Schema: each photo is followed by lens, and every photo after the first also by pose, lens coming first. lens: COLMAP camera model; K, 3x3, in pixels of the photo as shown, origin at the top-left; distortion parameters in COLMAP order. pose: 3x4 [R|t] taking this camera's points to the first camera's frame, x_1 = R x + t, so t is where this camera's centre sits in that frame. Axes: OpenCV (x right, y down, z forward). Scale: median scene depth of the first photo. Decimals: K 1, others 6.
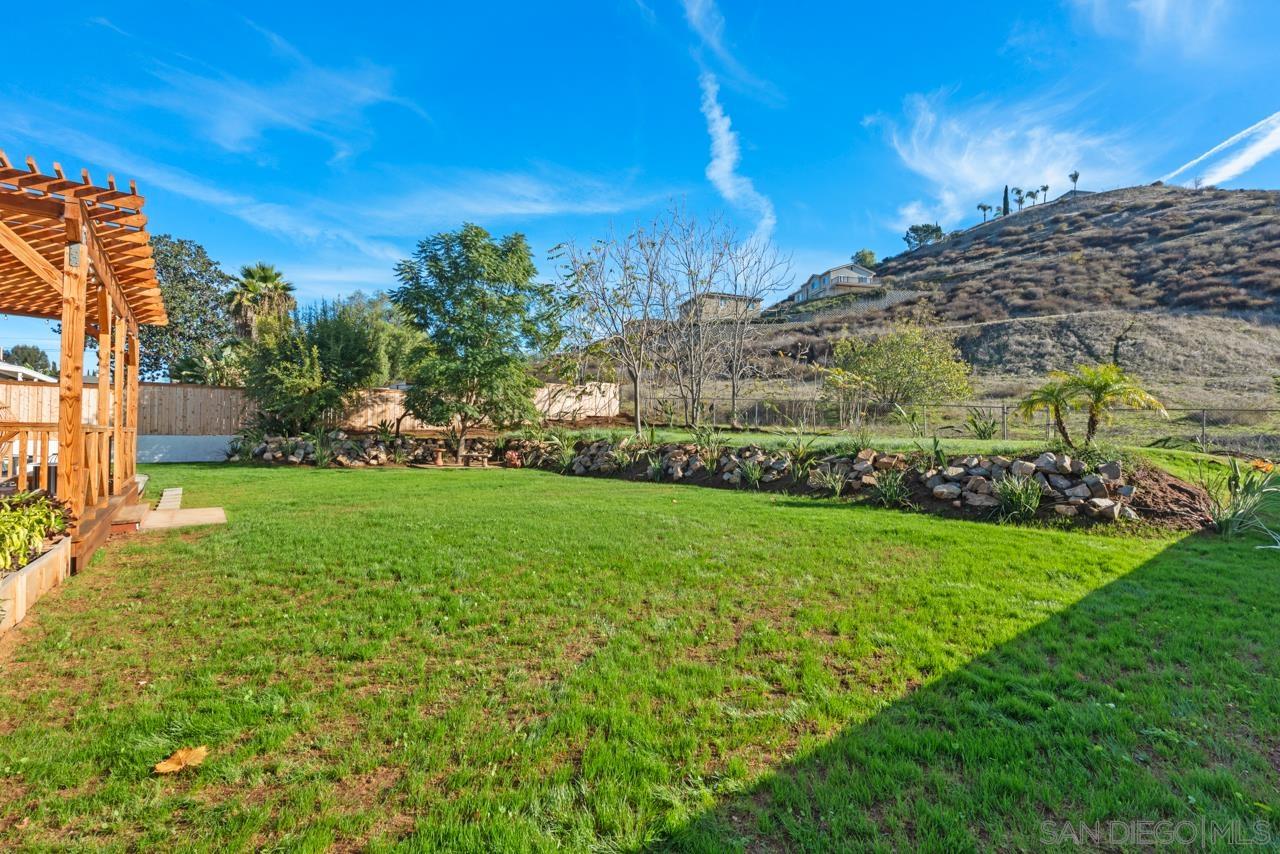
lens RADIAL K [[563.3, 0, 640.3], [0, 563.3, 428.6], [0, 0, 1]] dist [-0.002109, -0.000216]
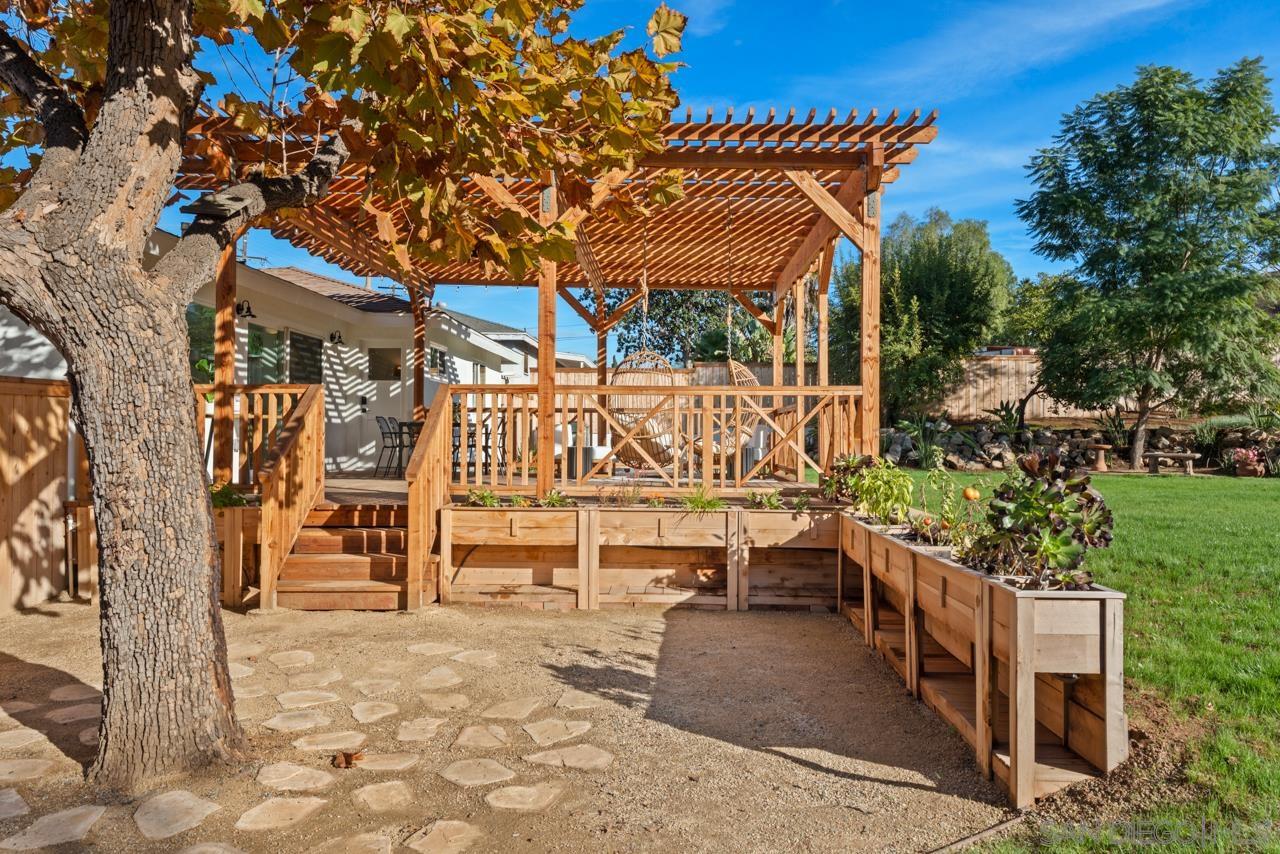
lens RADIAL K [[939.1, 0, 640.0], [0, 939.1, 427.0], [0, 0, 1]] dist [0.000194, 0.005982]
pose [[0.760898, -0.012770, -0.648745, -0.075203], [0.012788, 0.999907, -0.004684, 0.015176], [0.648745, -0.004732, 0.760991, -0.108433]]
